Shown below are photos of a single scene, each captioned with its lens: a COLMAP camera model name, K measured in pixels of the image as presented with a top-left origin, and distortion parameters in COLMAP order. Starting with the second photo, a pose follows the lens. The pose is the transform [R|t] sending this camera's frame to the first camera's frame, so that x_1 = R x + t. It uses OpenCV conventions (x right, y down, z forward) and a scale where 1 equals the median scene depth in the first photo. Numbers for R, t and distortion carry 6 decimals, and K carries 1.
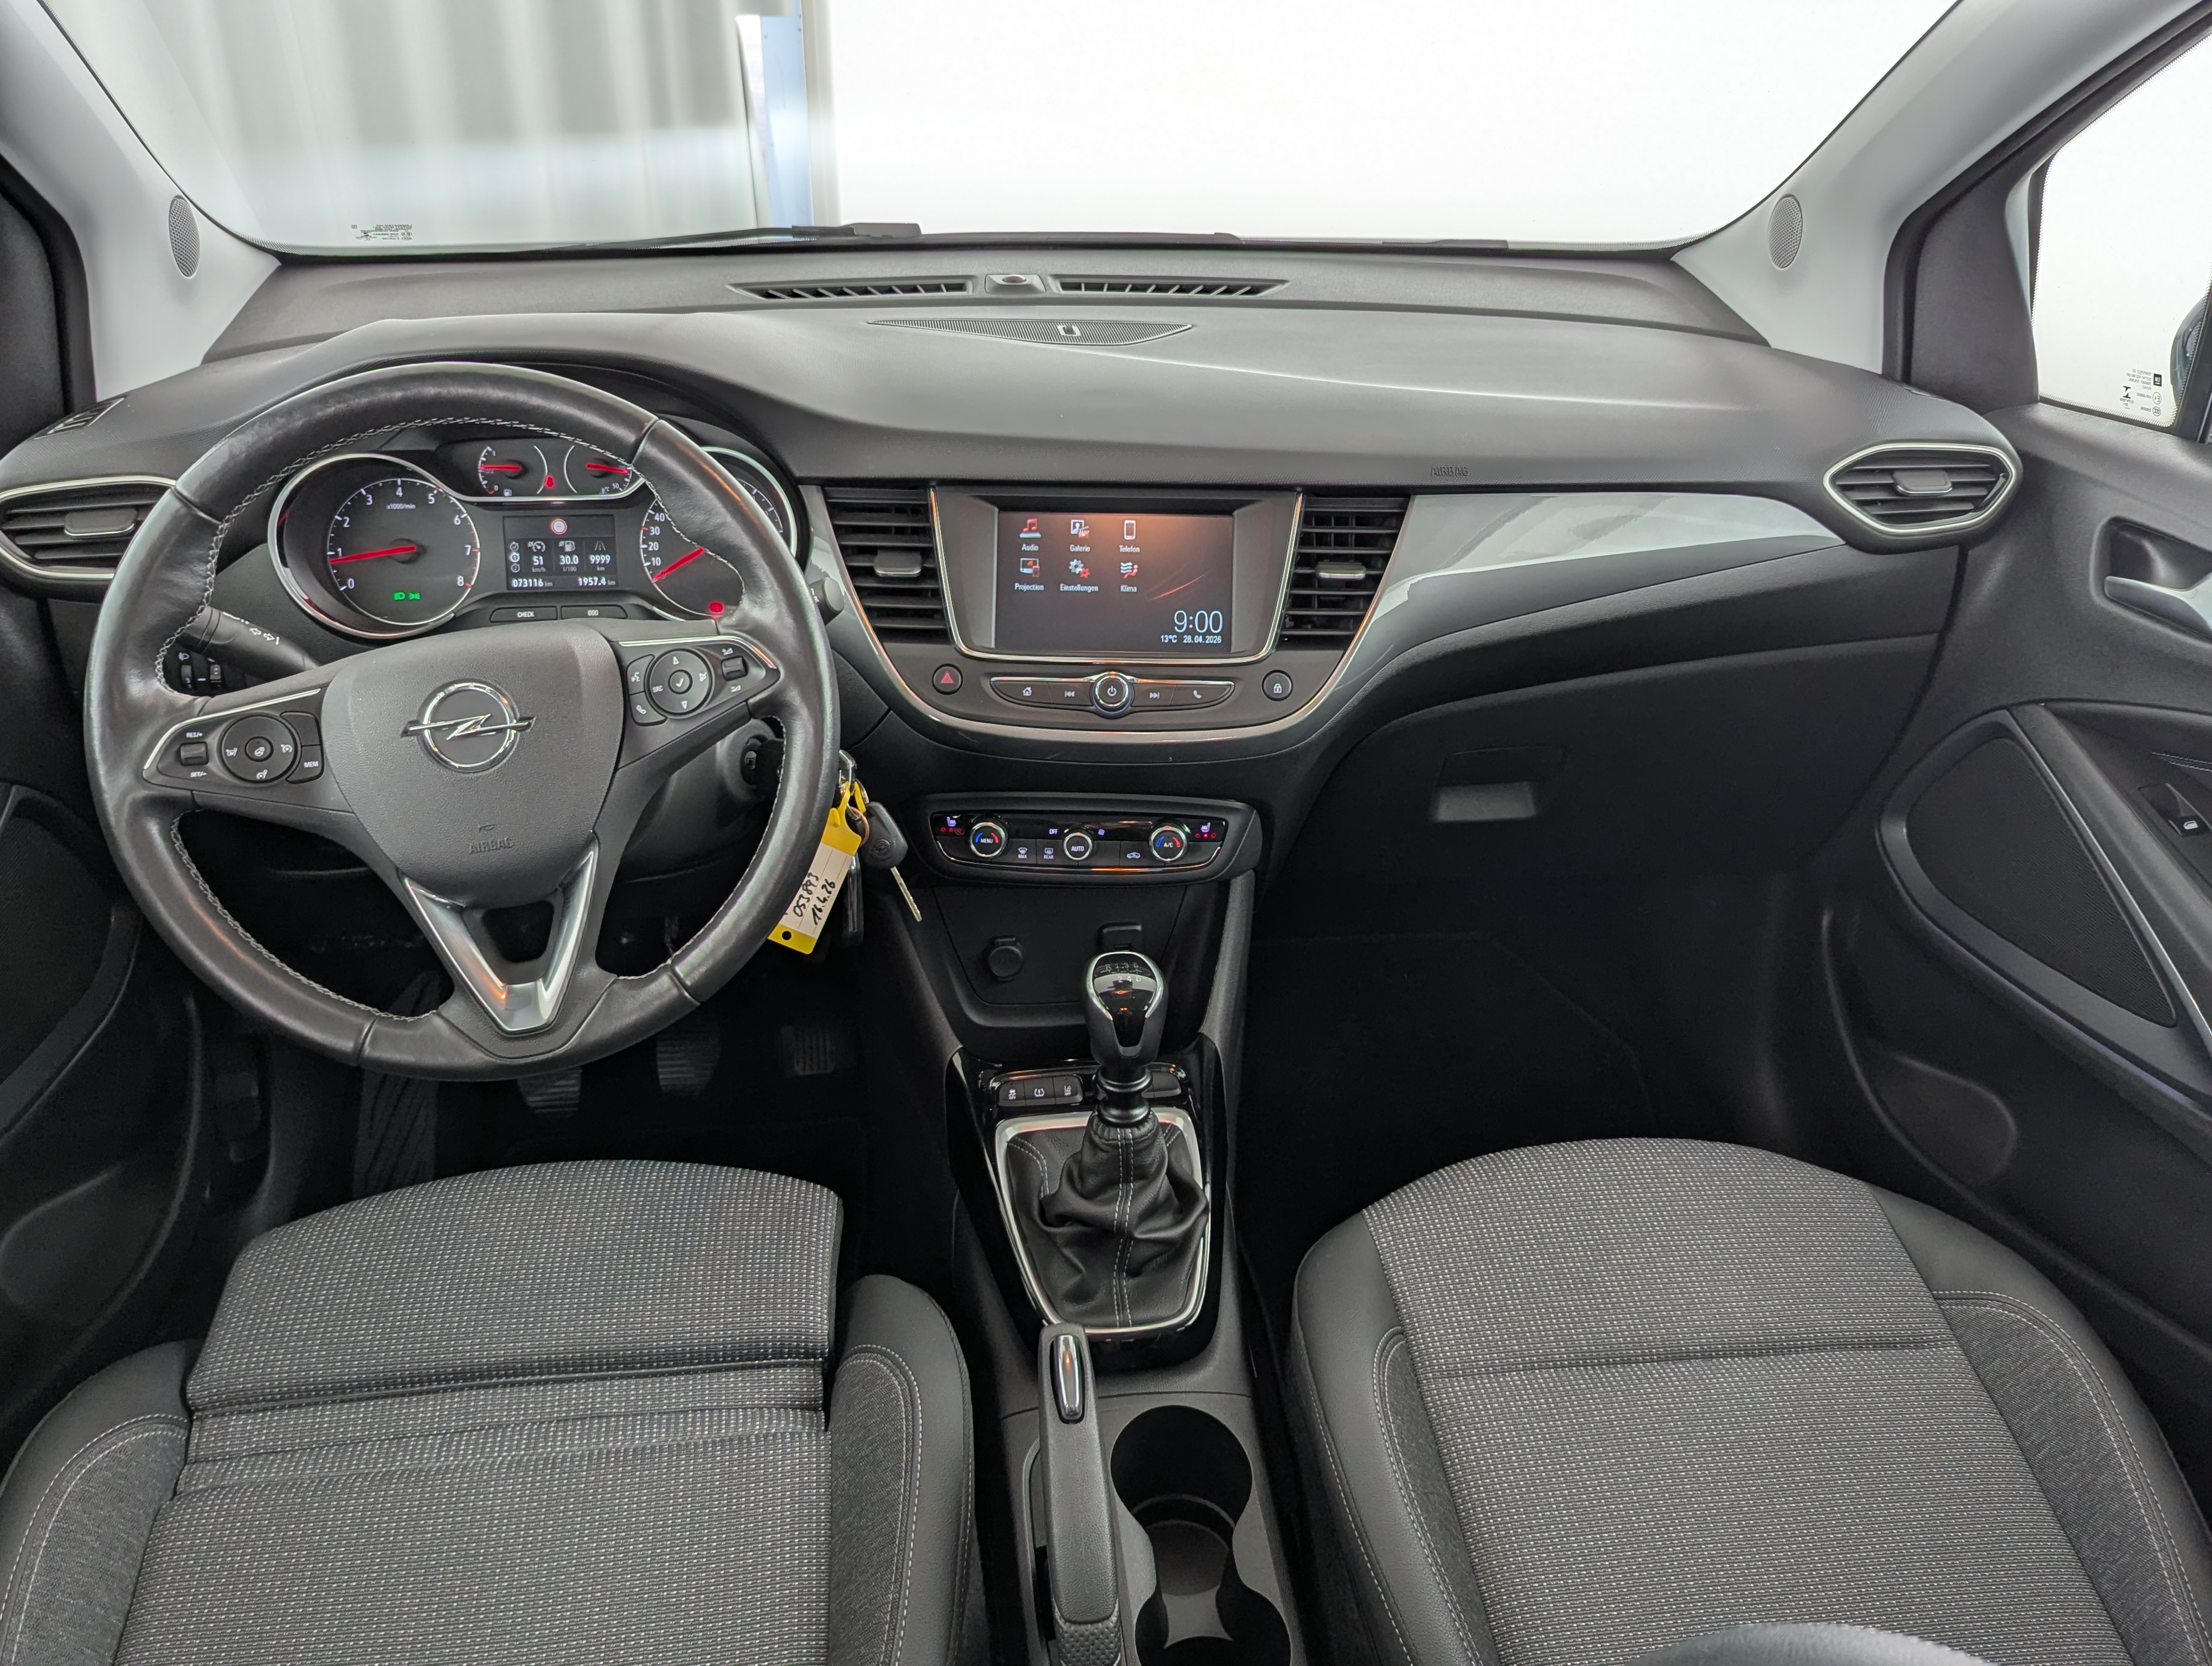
lens RADIAL K [[1746.0, 0, 1119.6], [0, 1746.0, 833.9], [0, 0, 1]] dist [0.033810, -0.039587]
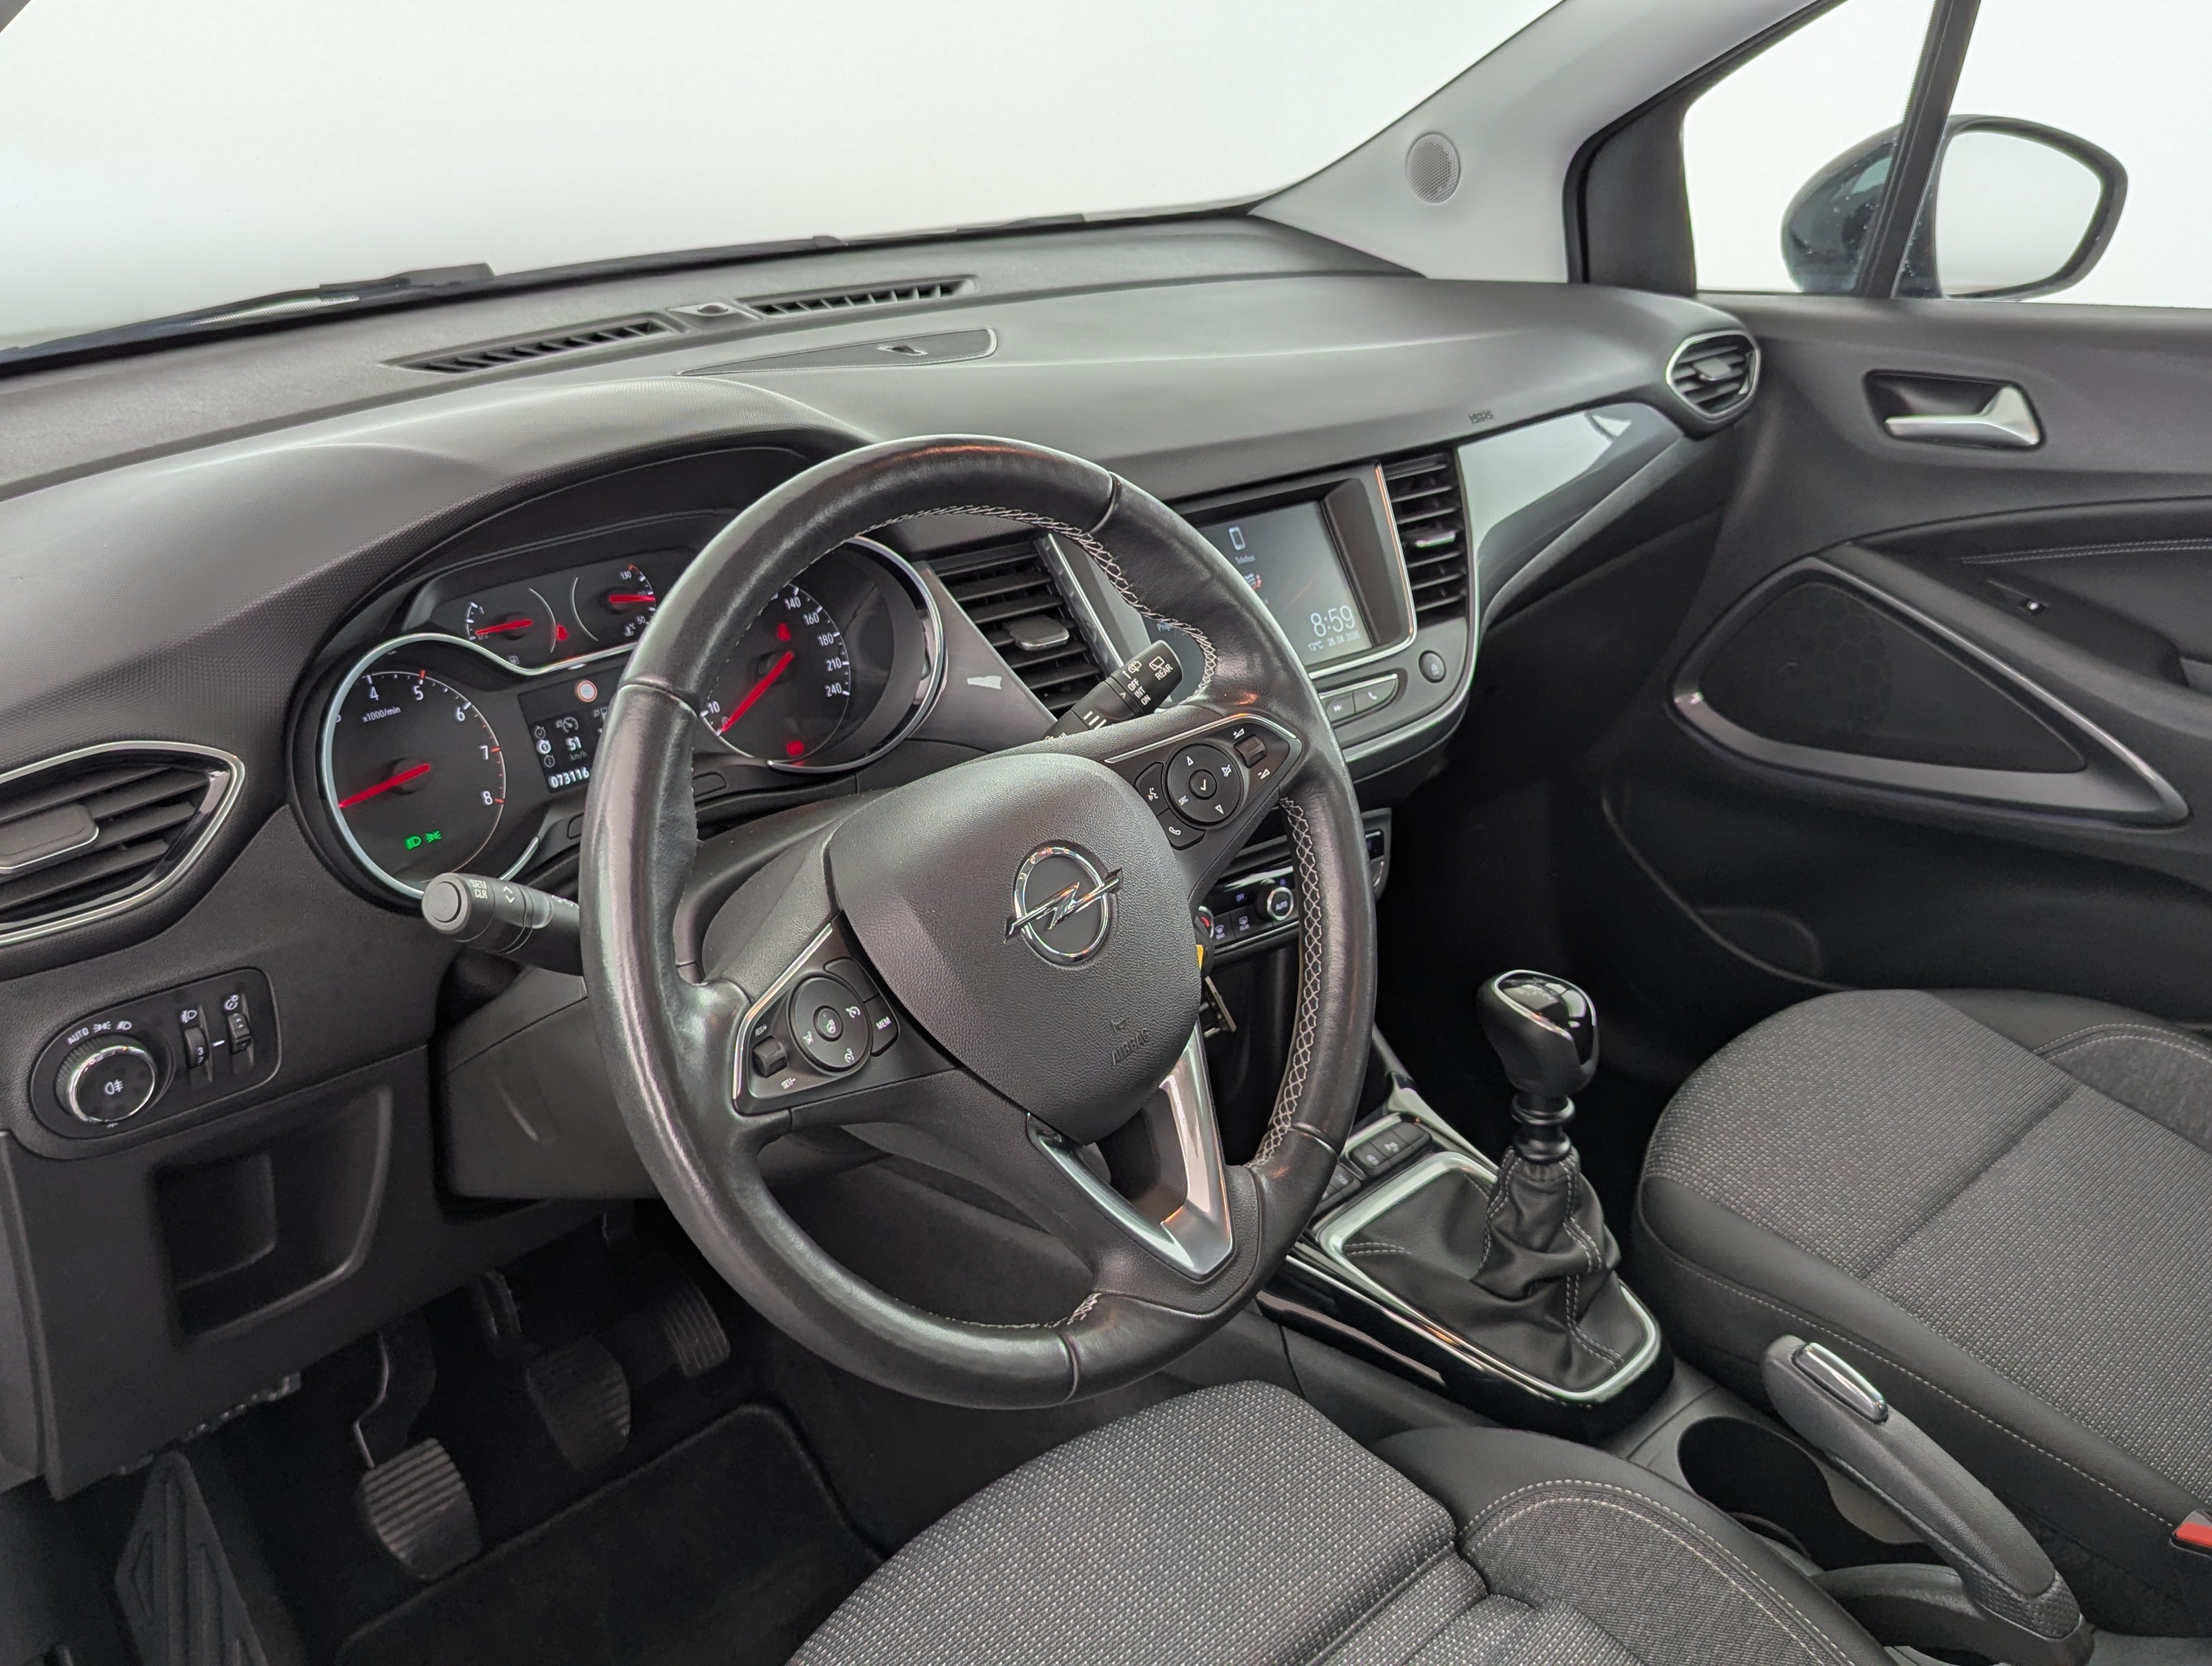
lens RADIAL K [[1989.1, 0, 1160.5], [0, 1989.1, 838.1], [0, 0, 1]] dist [0.027835, -0.022138]
pose [[0.789462, -0.272059, 0.550213, -0.615183], [0.296765, 0.953850, 0.045835, -0.088688], [-0.537290, 0.127099, 0.833765, 0.212649]]
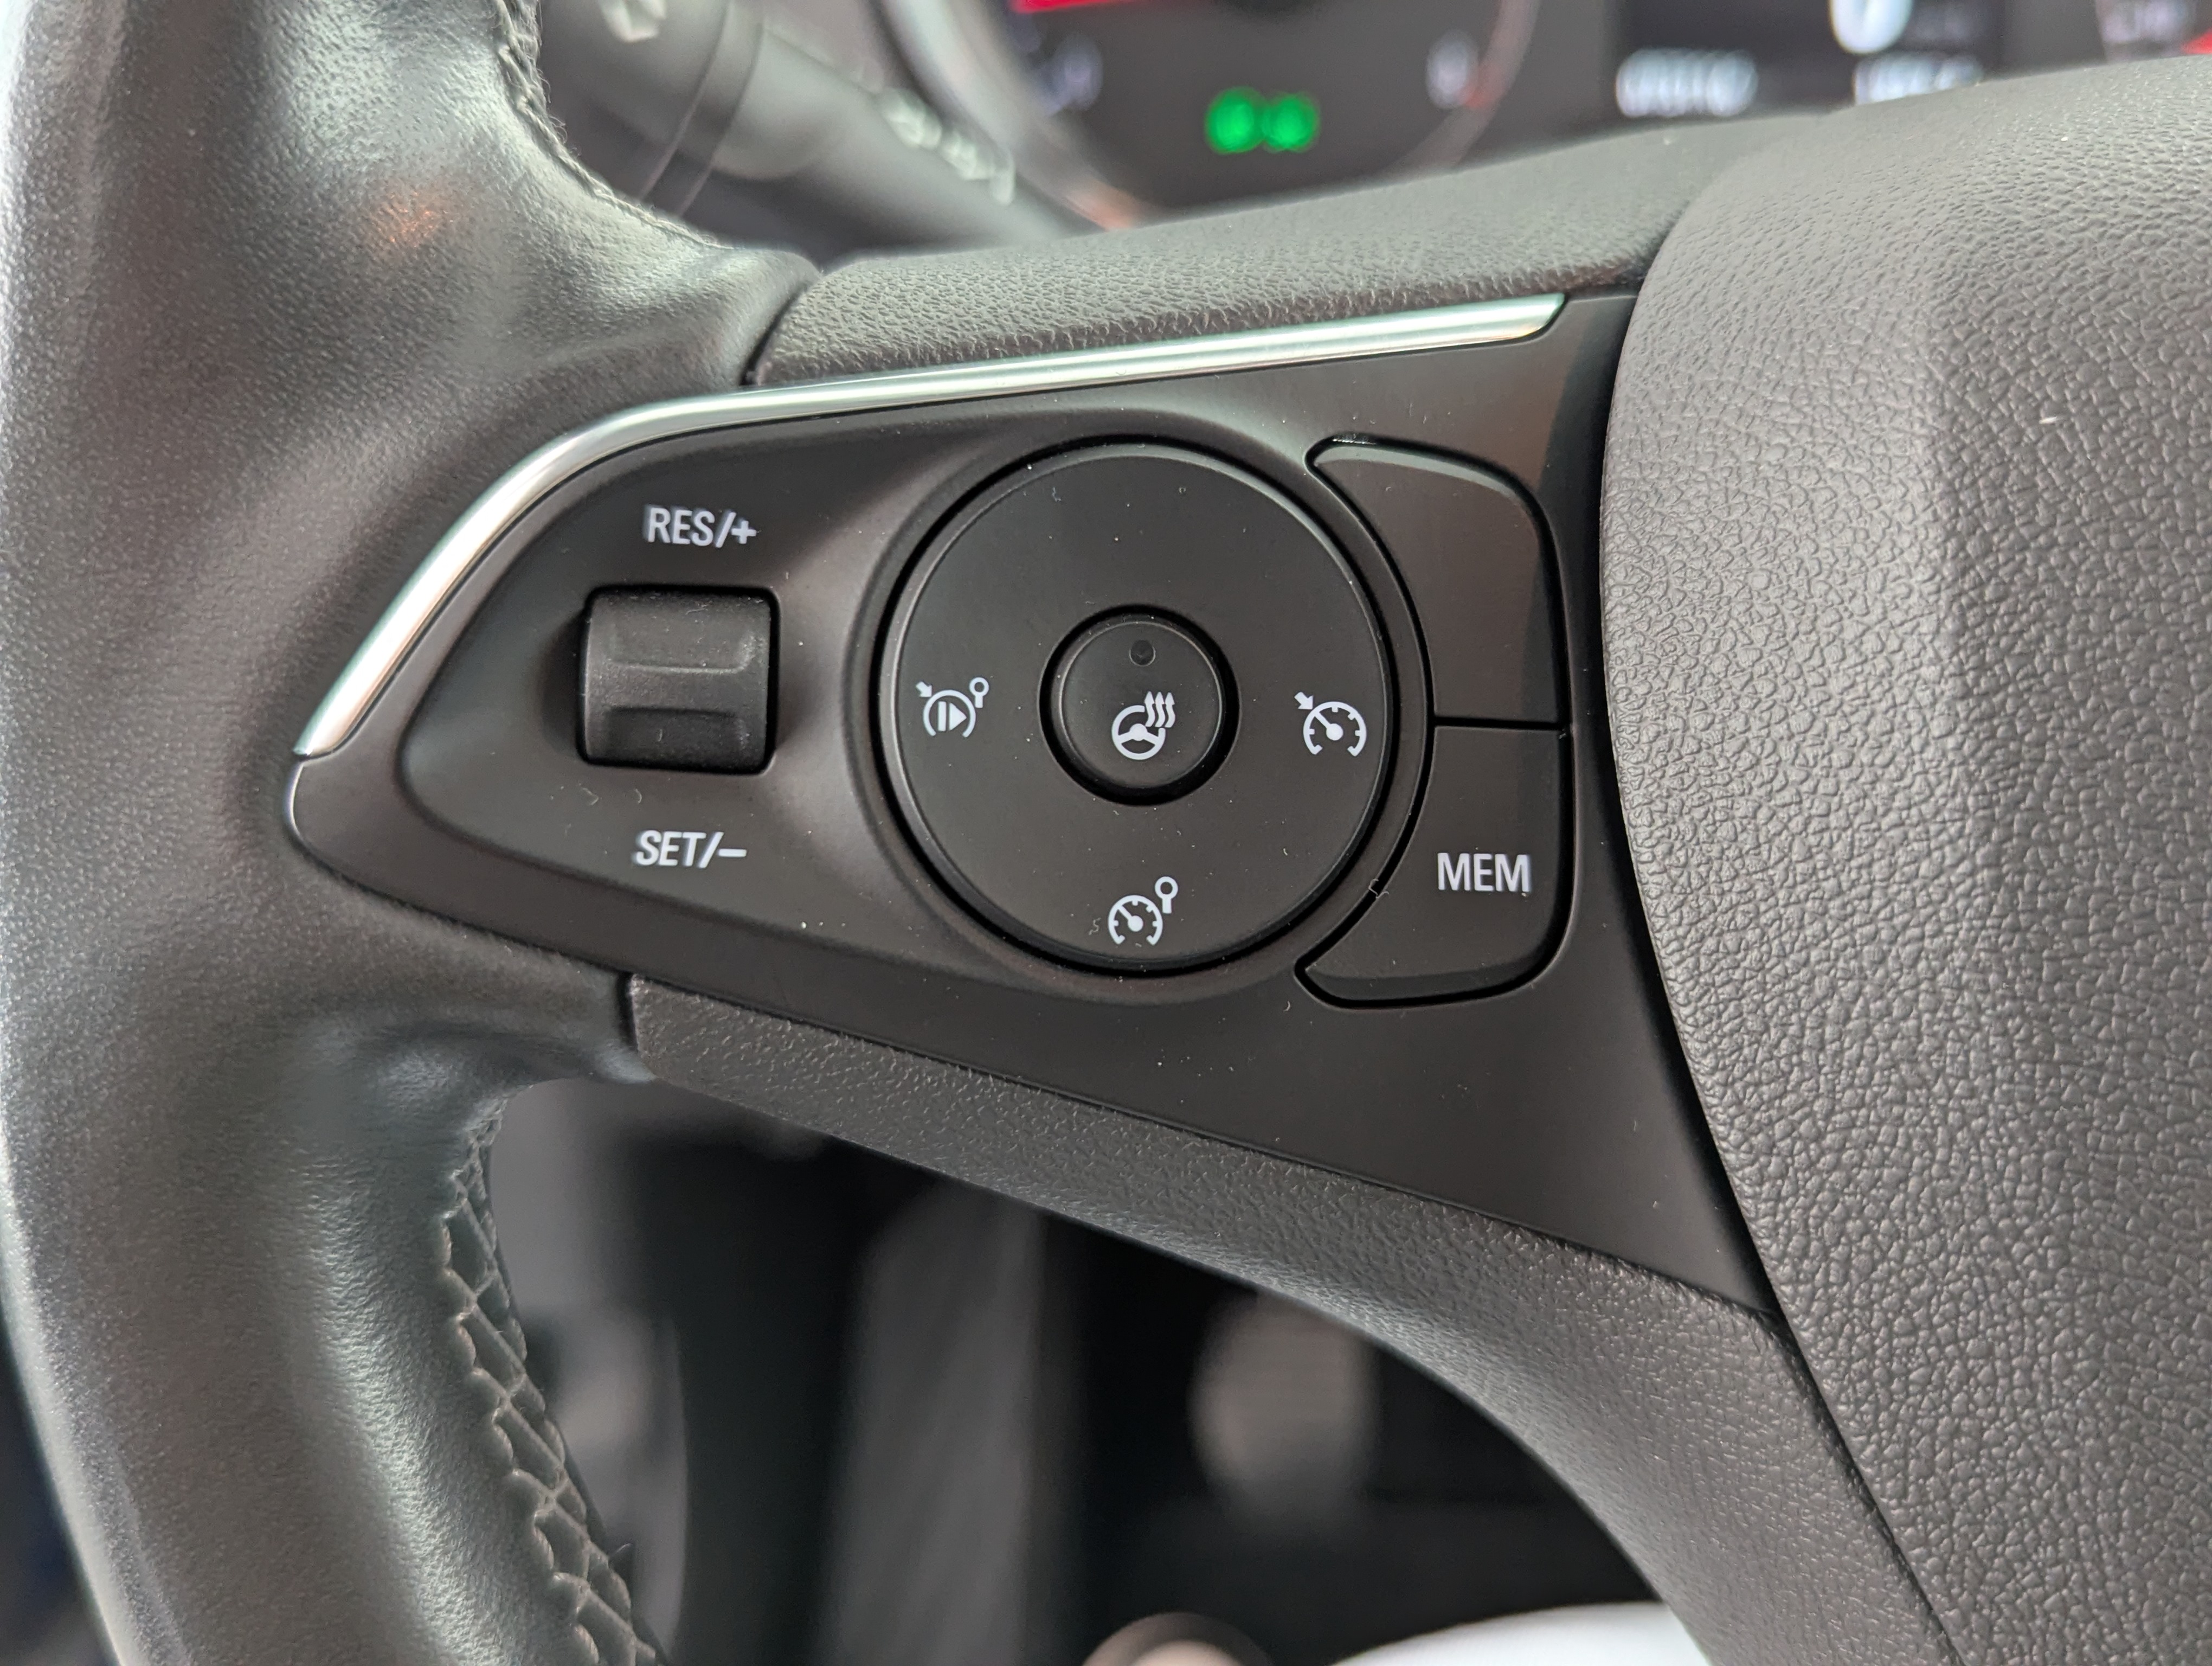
lens RADIAL K [[1989.1, 0, 1096.5], [0, 1989.1, 836.2], [0, 0, 1]] dist [0.027835, -0.022138]
pose [[0.964671, 0.176257, -0.195815, -0.358681], [-0.157564, 0.981654, 0.107378, -0.041776], [0.211149, -0.072731, 0.974744, 0.664084]]
